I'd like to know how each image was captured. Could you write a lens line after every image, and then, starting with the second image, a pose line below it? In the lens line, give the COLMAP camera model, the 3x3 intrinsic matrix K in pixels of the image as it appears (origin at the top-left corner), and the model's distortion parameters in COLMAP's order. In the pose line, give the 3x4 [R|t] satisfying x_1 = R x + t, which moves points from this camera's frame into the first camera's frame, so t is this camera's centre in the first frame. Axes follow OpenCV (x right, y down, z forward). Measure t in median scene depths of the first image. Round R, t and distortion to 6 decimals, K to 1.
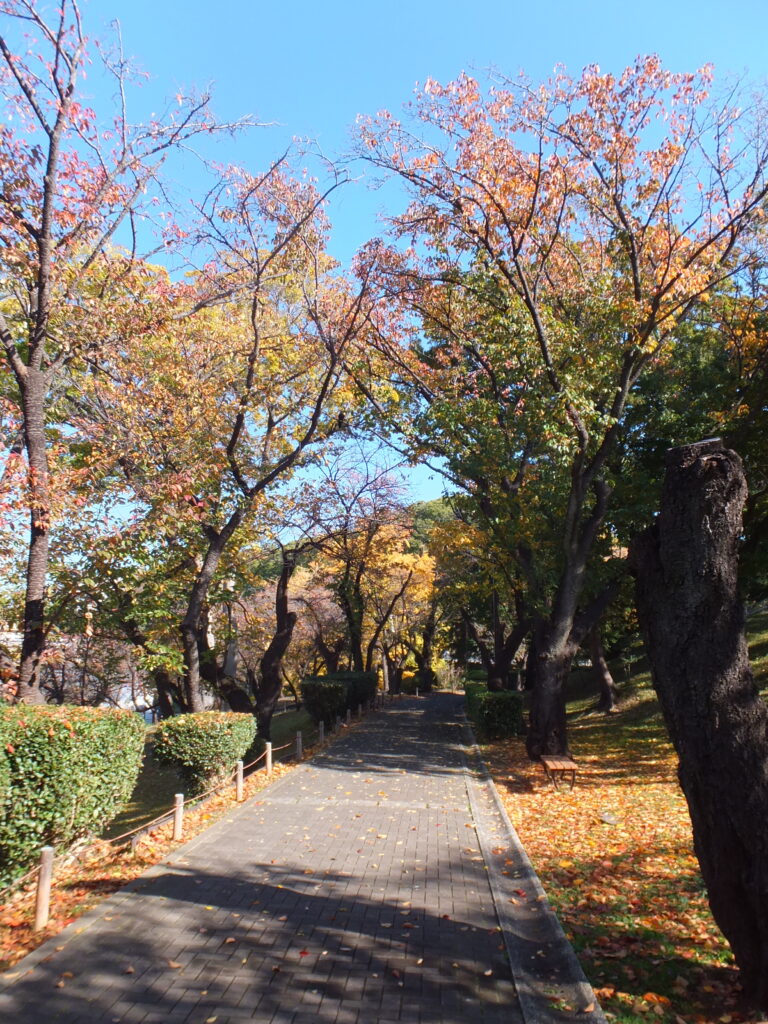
lens RADIAL K [[795.3, 0, 398.8], [0, 795.3, 525.4], [0, 0, 1]] dist [-0.031058, -0.003824]
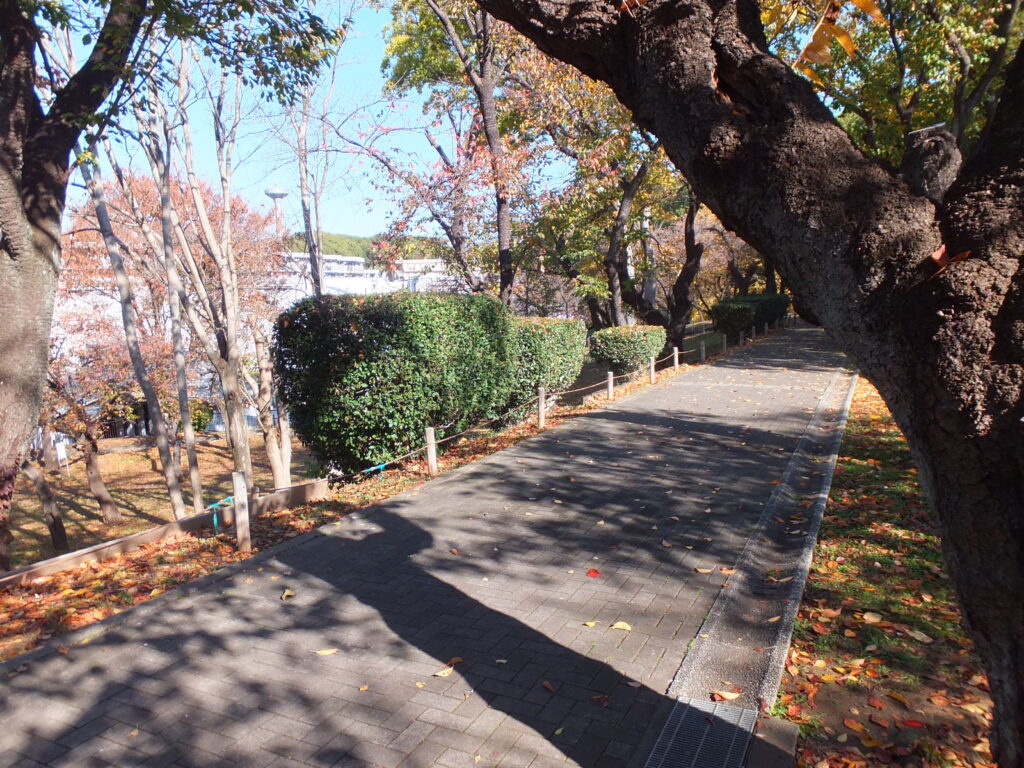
lens RADIAL K [[795.3, 0, 508.1], [0, 795.3, 379.4], [0, 0, 1]] dist [-0.031058, -0.003824]
pose [[0.924934, 0.006719, -0.380068, 0.079313], [0.099125, 0.960987, 0.258220, -0.041311], [0.366976, -0.276510, 0.888184, -0.282764]]
